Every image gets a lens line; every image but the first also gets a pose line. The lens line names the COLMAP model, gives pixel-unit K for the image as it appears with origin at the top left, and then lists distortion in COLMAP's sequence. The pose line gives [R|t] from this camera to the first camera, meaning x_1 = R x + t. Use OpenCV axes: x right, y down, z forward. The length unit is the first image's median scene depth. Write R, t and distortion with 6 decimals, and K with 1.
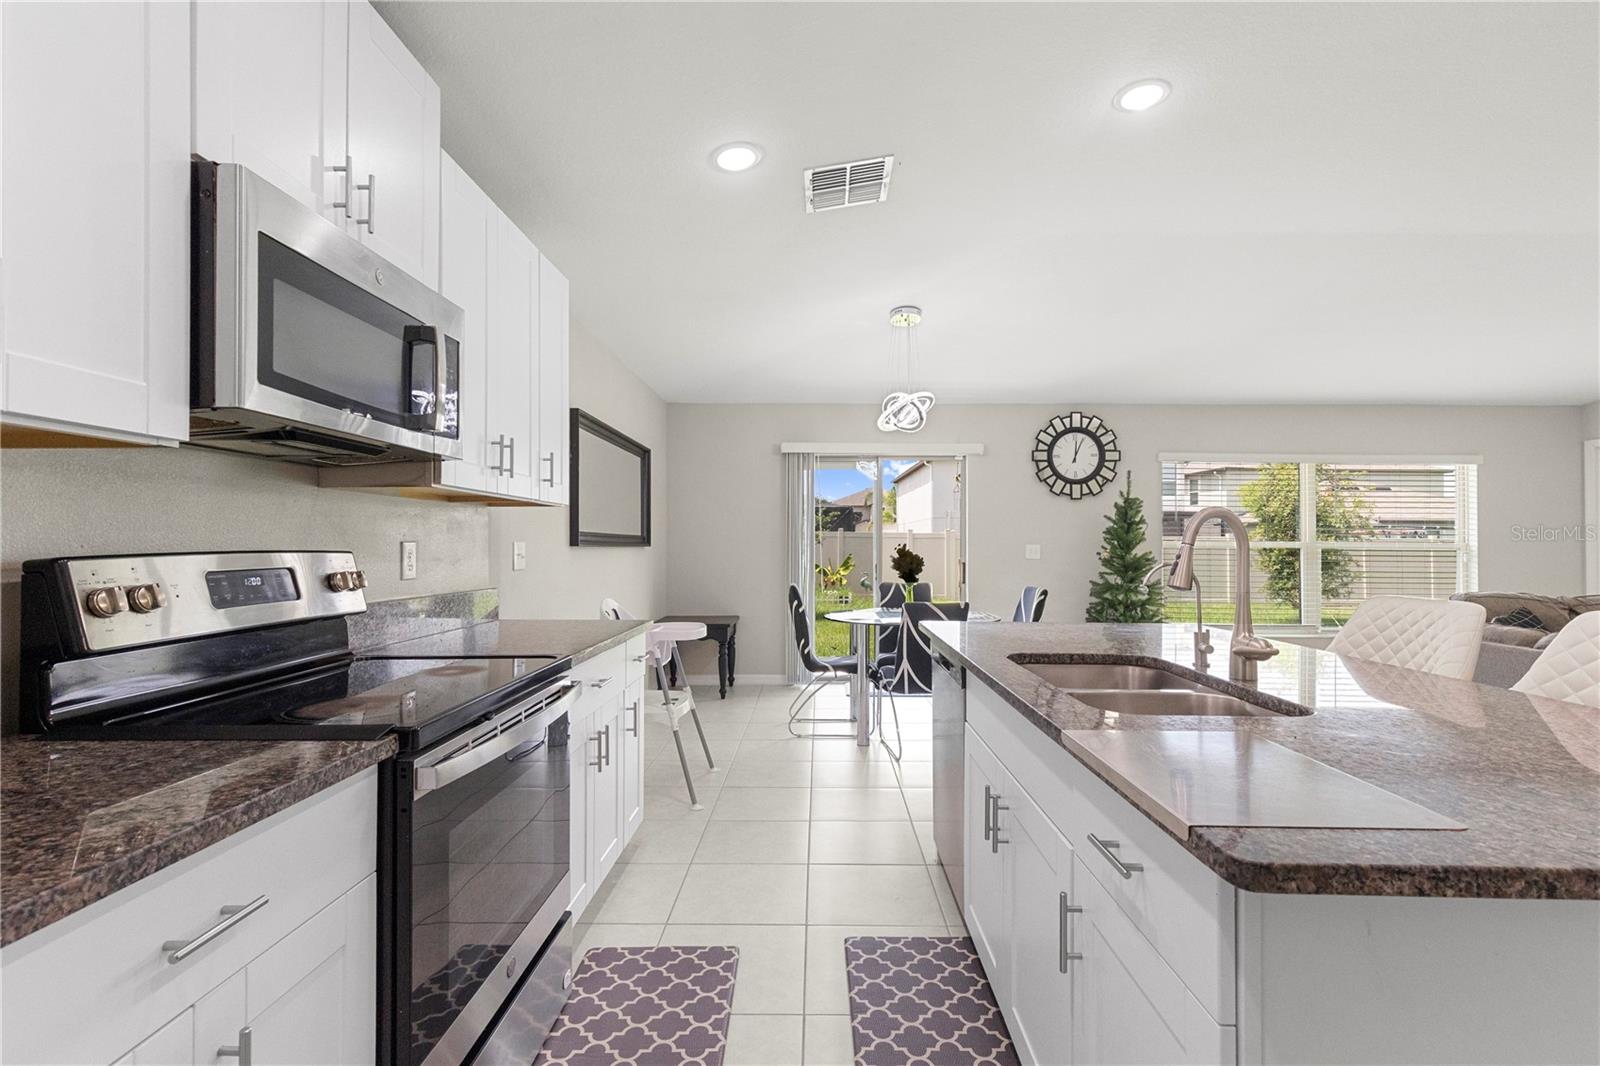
lens RADIAL K [[731.9, 0, 801.7], [0, 731.9, 538.5], [0, 0, 1]] dist [0.008888, -0.001581]
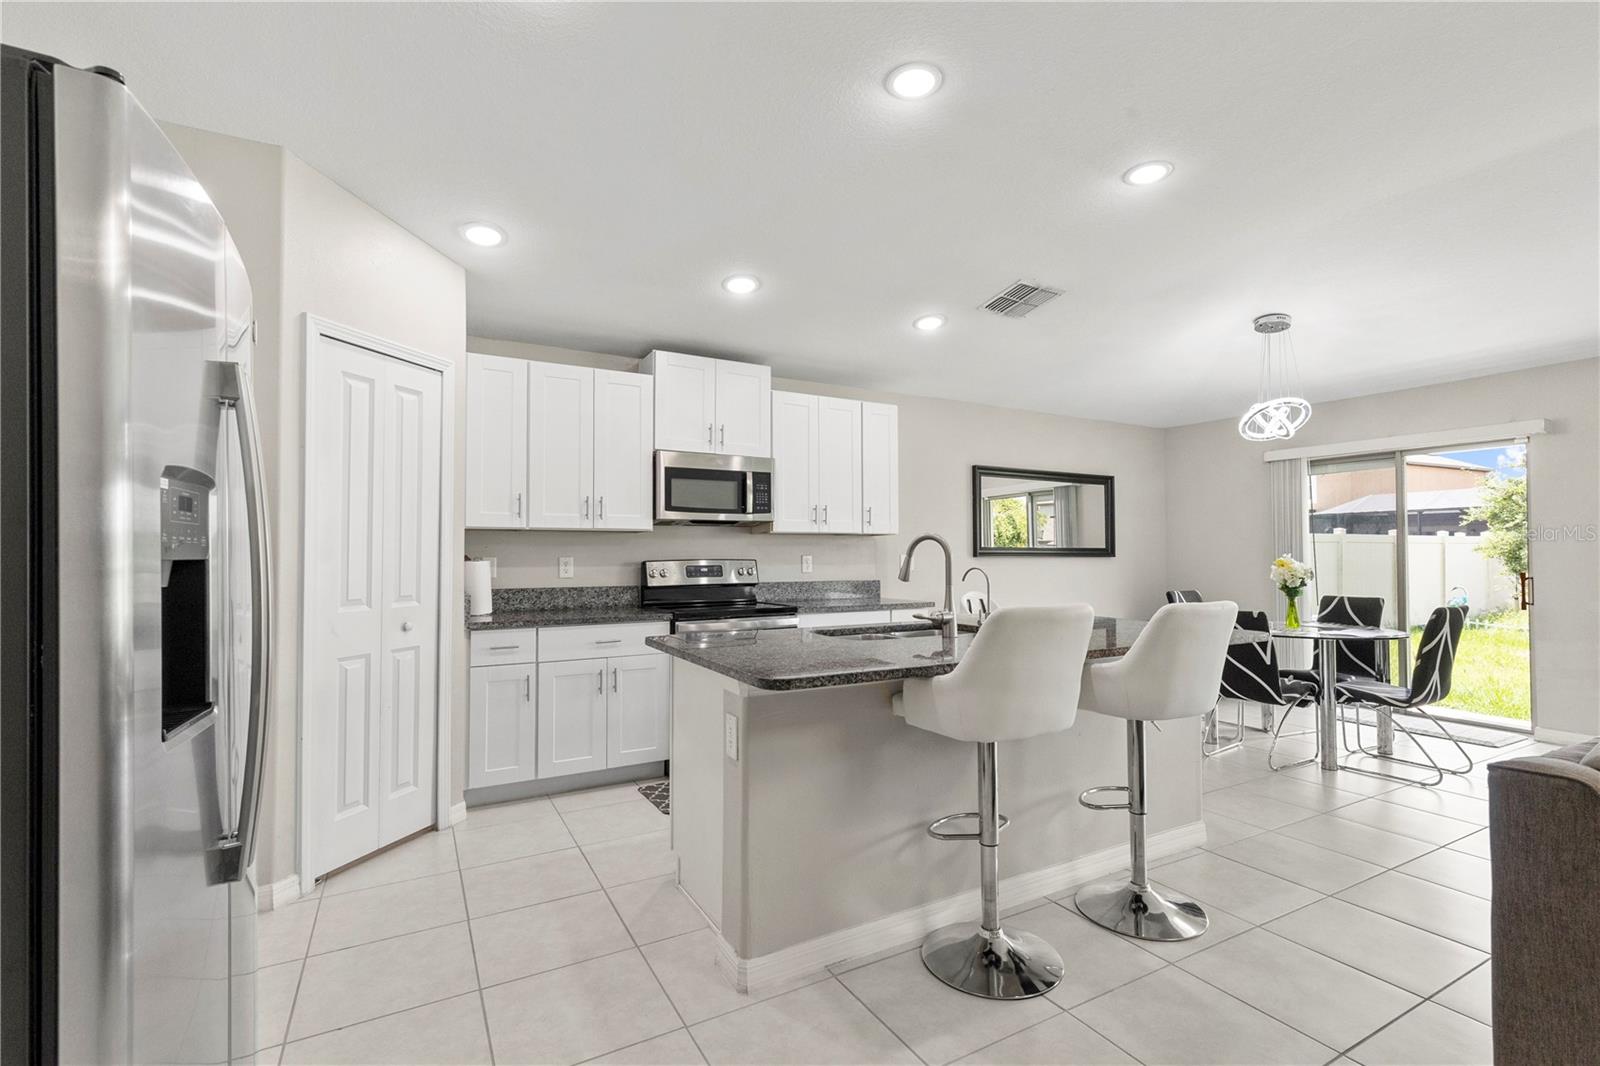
lens RADIAL K [[731.9, 0, 811.7], [0, 731.9, 532.4], [0, 0, 1]] dist [0.008888, -0.001581]
pose [[0.511557, -0.031080, -0.858687, 0.506443], [0.012135, 0.999507, -0.028948, -0.000718], [0.859164, 0.004389, 0.511682, -0.031657]]
